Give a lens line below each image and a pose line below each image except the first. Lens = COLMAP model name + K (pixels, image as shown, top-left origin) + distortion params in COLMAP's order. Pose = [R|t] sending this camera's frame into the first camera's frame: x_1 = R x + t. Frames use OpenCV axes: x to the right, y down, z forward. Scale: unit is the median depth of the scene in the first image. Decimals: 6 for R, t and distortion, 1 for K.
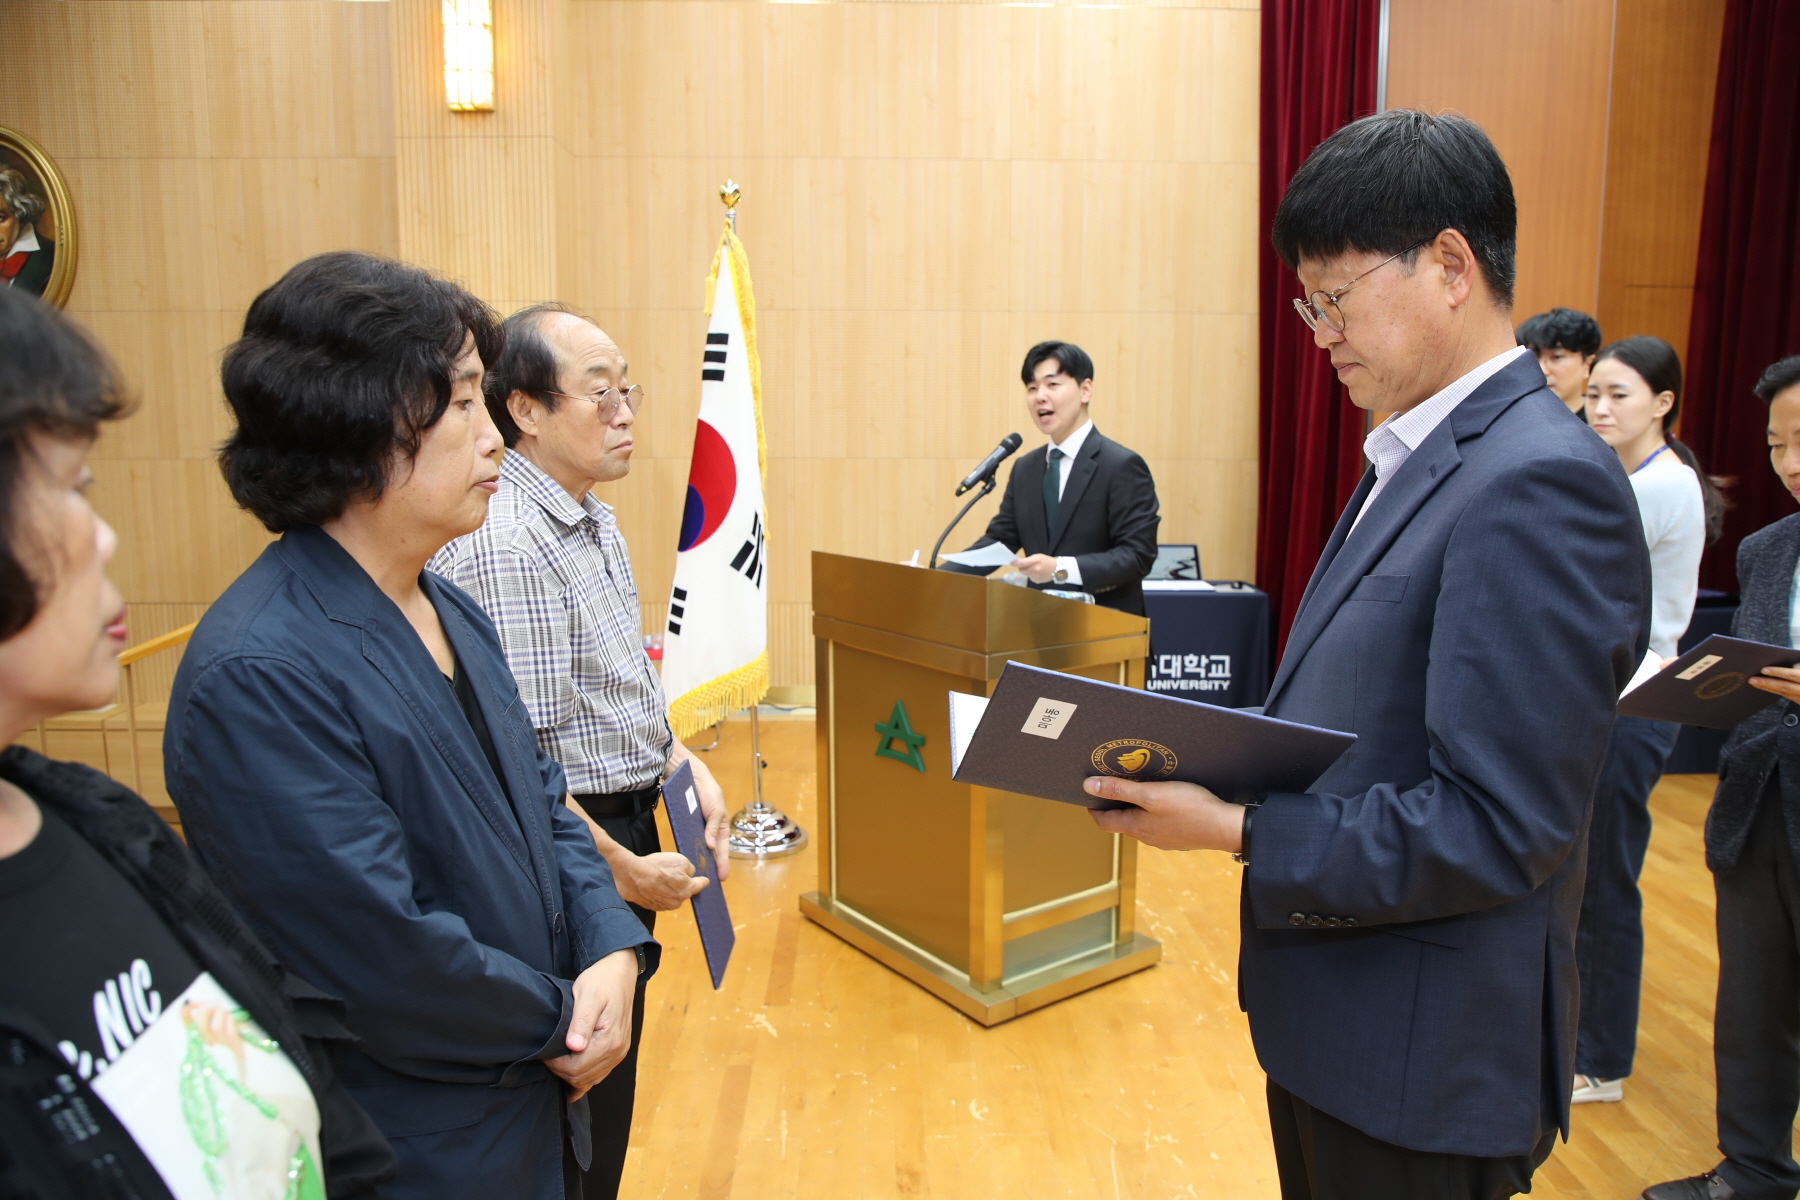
lens RADIAL K [[1253.4, 0, 900.0], [0, 1253.4, 600.0], [0, 0, 1]] dist [-0.064301, 0.038962]
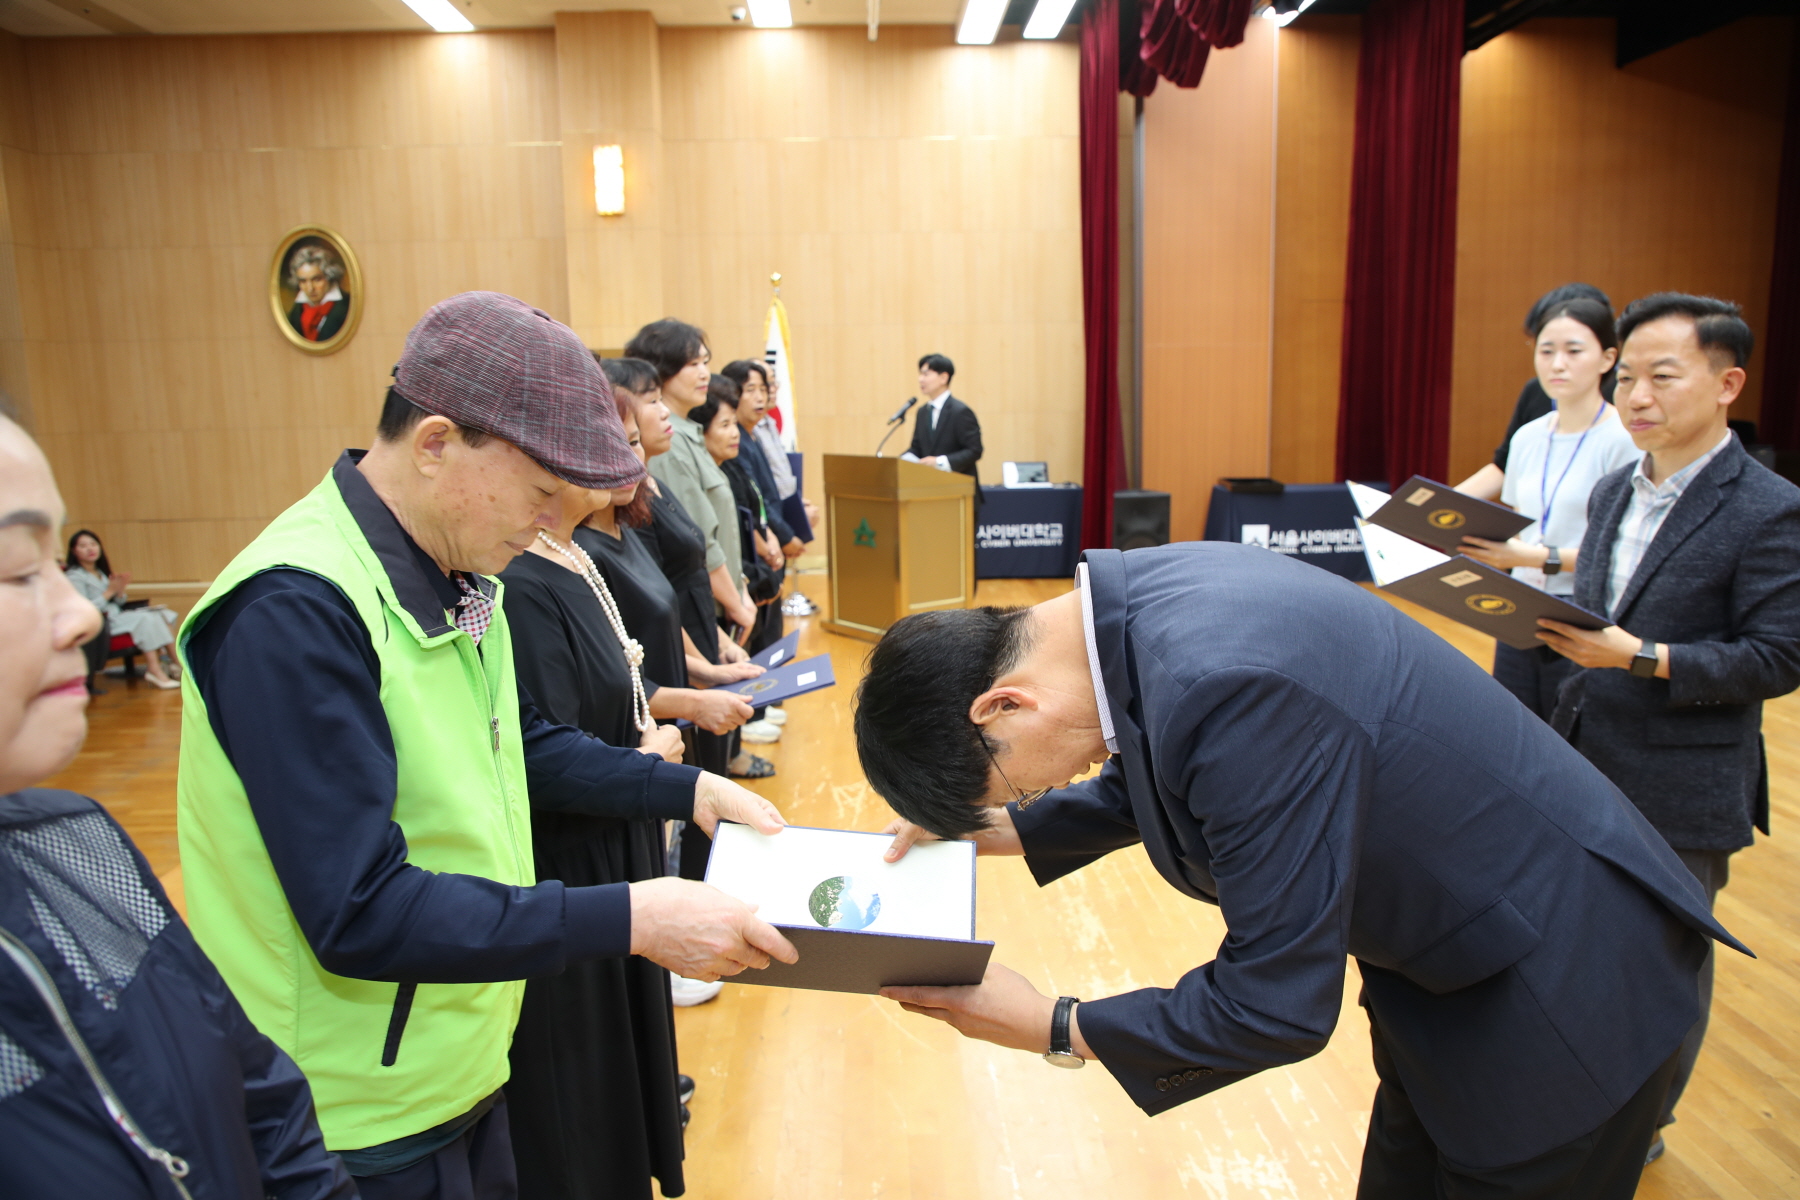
lens RADIAL K [[1253.4, 0, 900.0], [0, 1253.4, 600.0], [0, 0, 1]] dist [-0.064301, 0.038962]
pose [[0.999721, -0.022389, 0.007511, 0.035301], [0.022217, 0.999505, 0.022291, 0.144158], [-0.008006, -0.022118, 0.999723, -0.996106]]
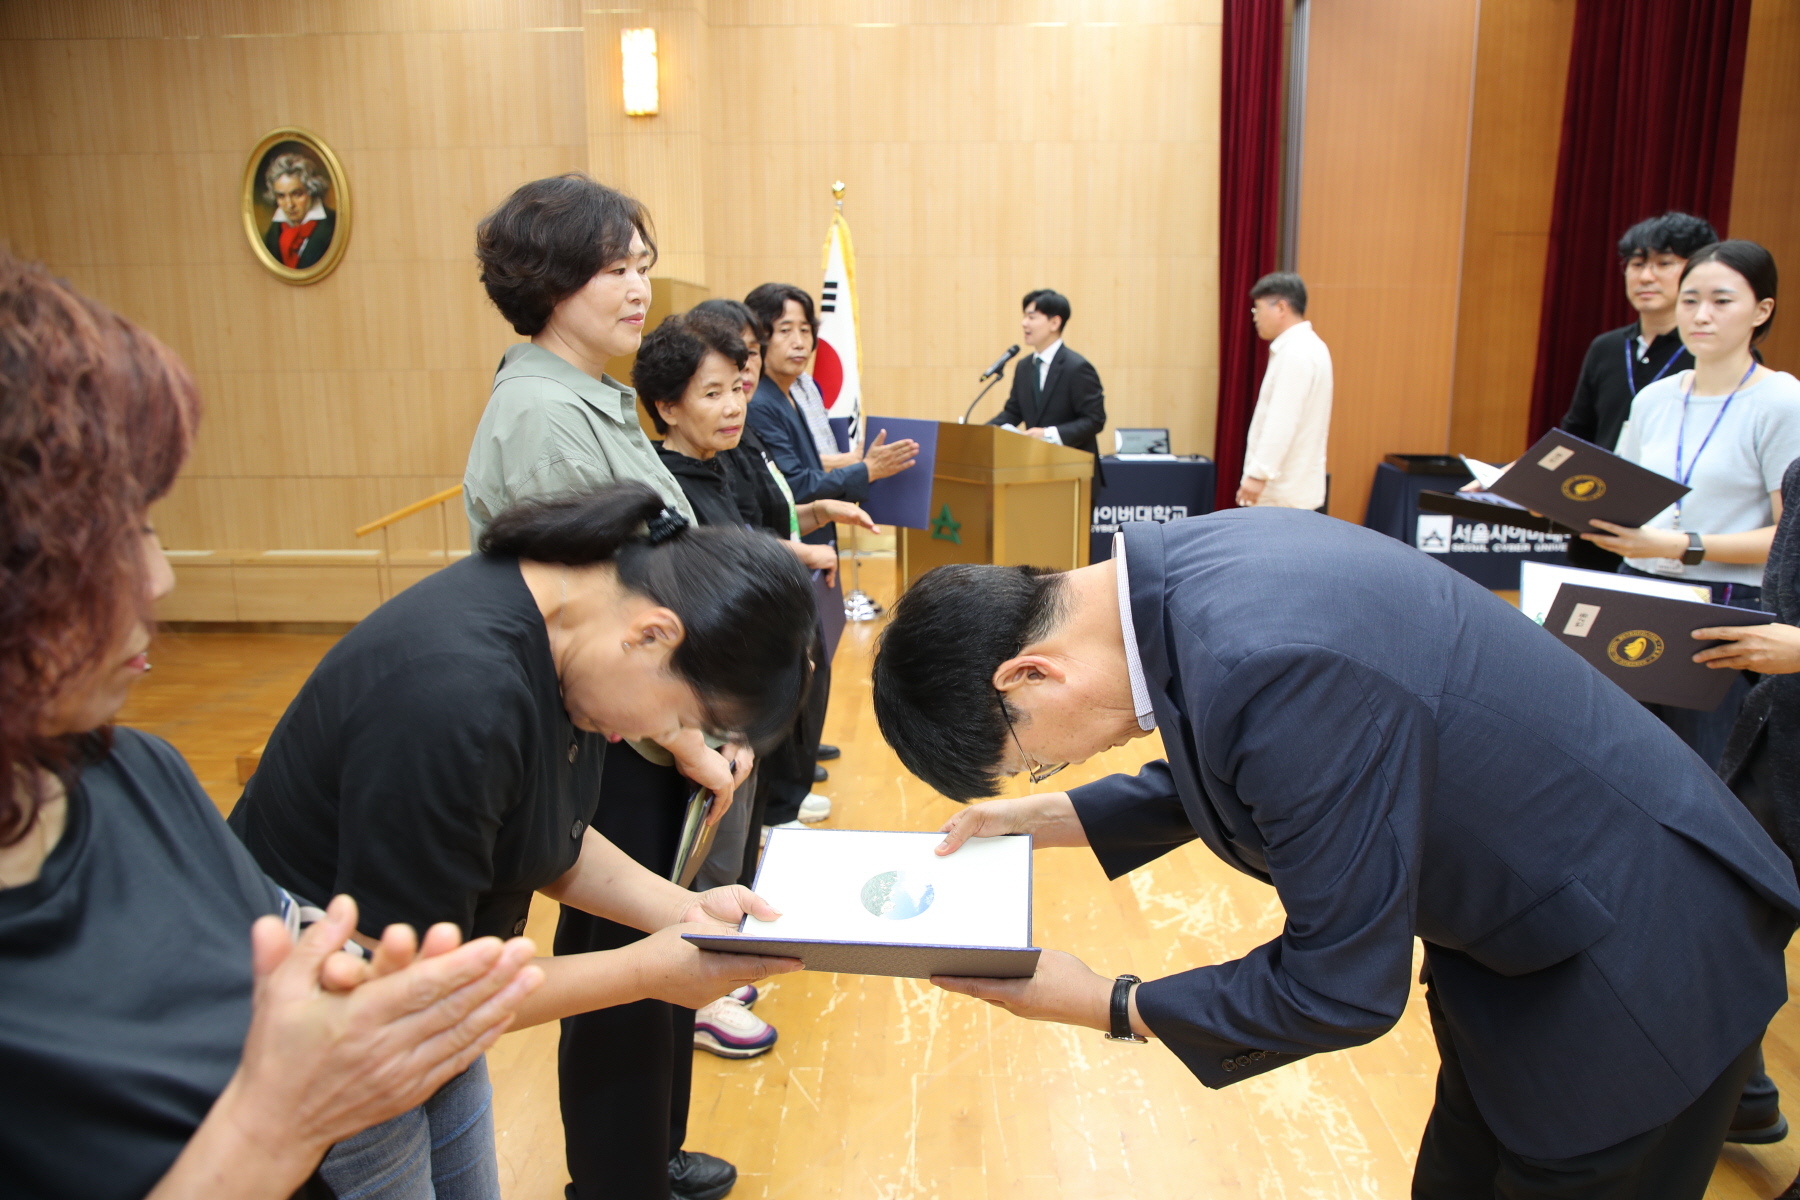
lens RADIAL K [[1255.1, 0, 900.0], [0, 1255.1, 600.0], [0, 0, 1]] dist [-0.064180, 0.039351]
pose [[0.998828, 0.003691, -0.048267, 0.016455], [-0.000715, 0.998105, 0.061534, 0.085238], [0.048402, -0.061427, 0.996937, -0.565243]]
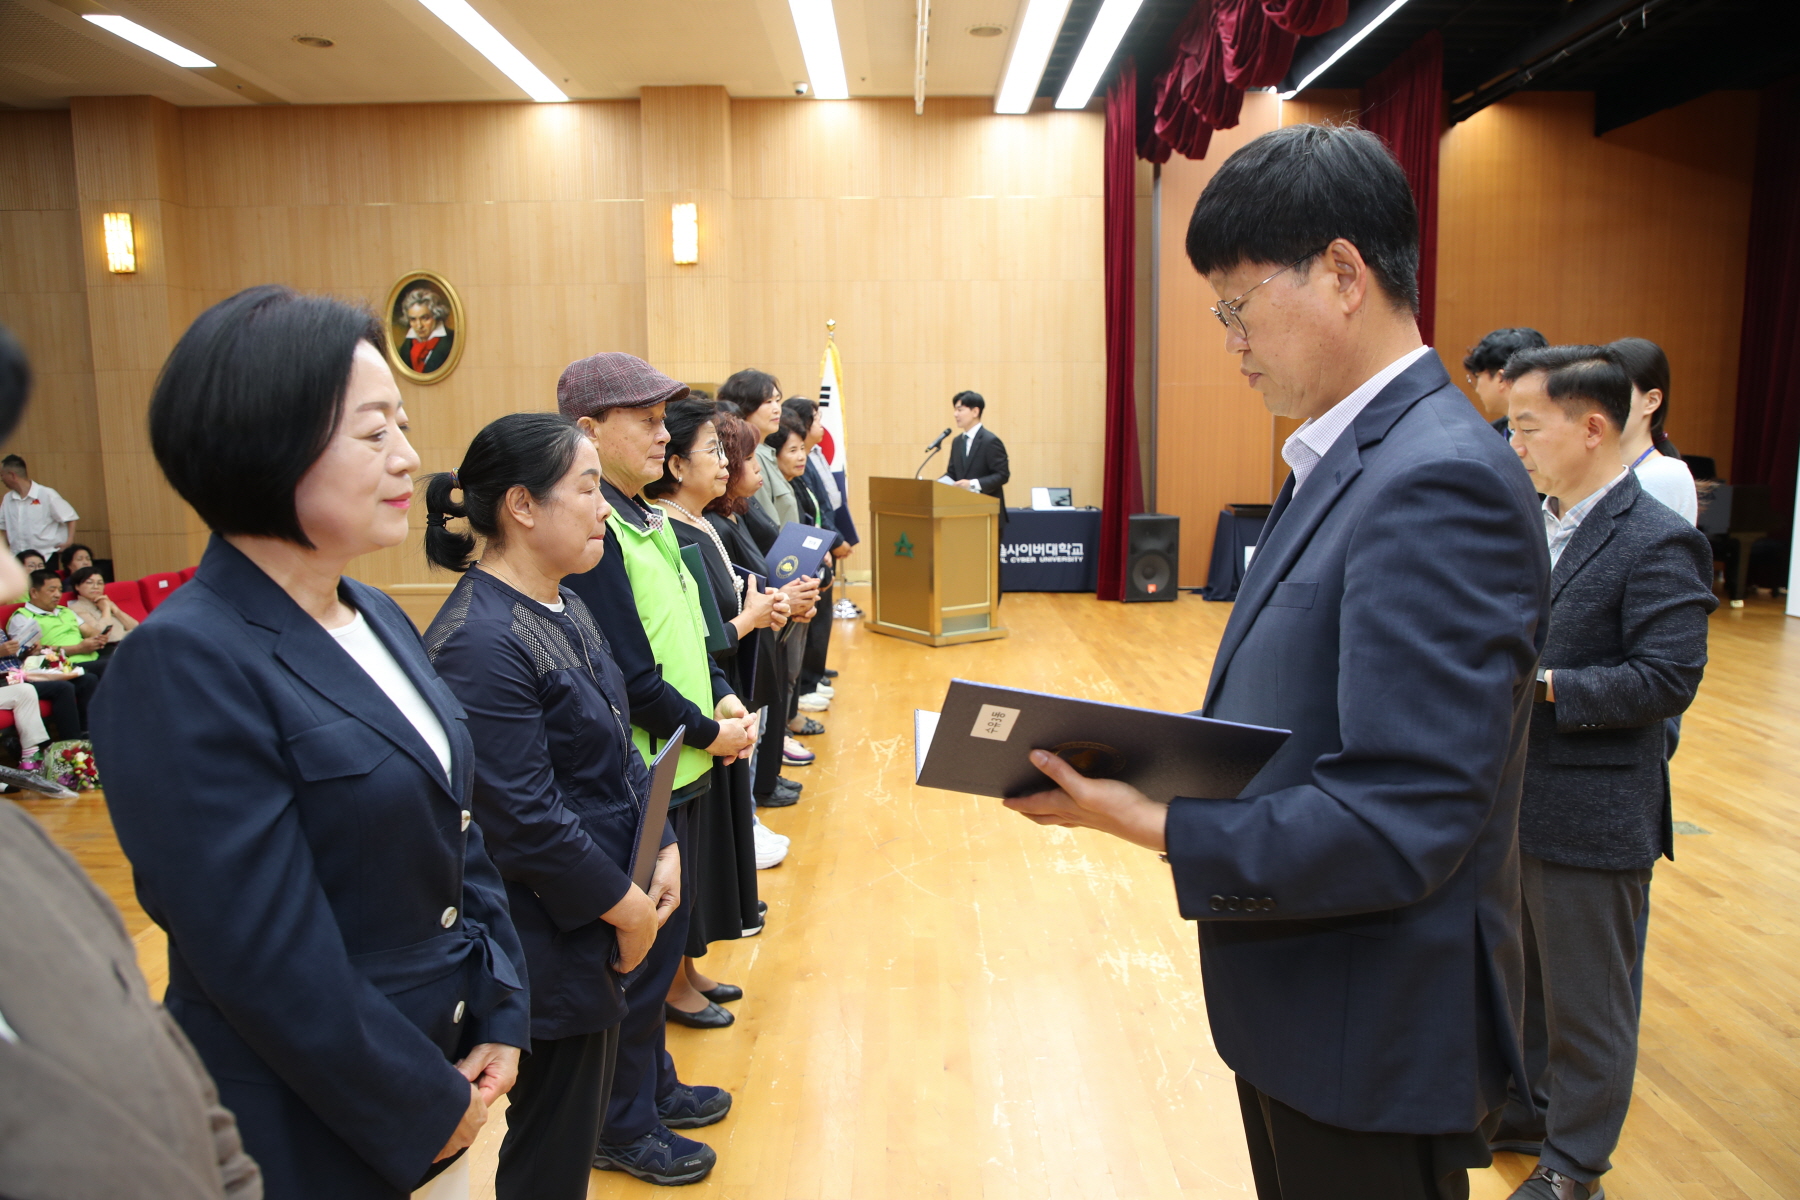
lens RADIAL K [[1256.6, 0, 900.0], [0, 1256.6, 600.0], [0, 0, 1]] dist [-0.063350, 0.039341]
pose [[0.999534, -0.006267, -0.029863, 0.055274], [0.006227, 0.999980, -0.001405, 0.180466], [0.029871, 0.001218, 0.999553, -1.279395]]
